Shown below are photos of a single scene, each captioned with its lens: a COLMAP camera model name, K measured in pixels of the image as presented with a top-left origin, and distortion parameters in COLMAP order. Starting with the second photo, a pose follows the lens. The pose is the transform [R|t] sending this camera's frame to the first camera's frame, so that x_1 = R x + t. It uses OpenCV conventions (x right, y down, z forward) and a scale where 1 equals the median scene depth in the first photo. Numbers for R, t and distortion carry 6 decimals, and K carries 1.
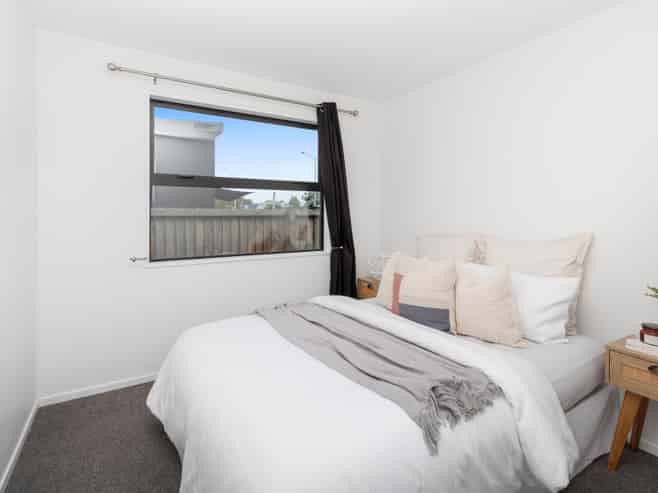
lens RADIAL K [[315.8, 0, 329.0], [0, 315.8, 246.5], [0, 0, 1]] dist [-0.001070, -0.000211]
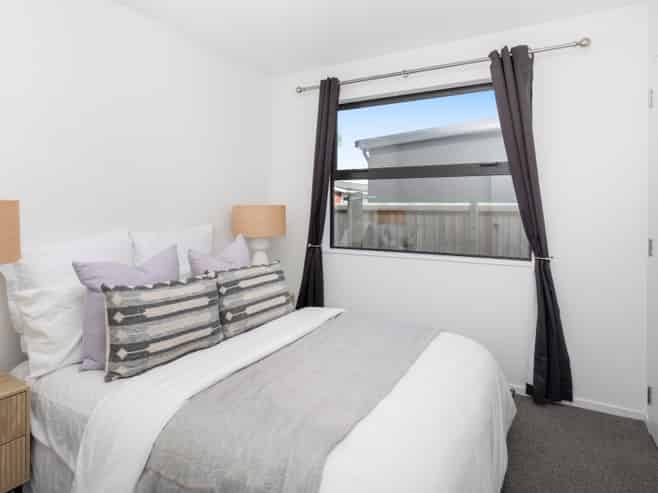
lens RADIAL K [[372.4, 0, 329.0], [0, 372.4, 246.5], [0, 0, 1]] dist [-0.041161, -0.000781]
pose [[0.514035, 0.093018, -0.852711, 0.512140], [-0.093278, 0.994269, 0.052230, -0.023702], [0.852683, 0.052691, 0.519765, 0.267208]]
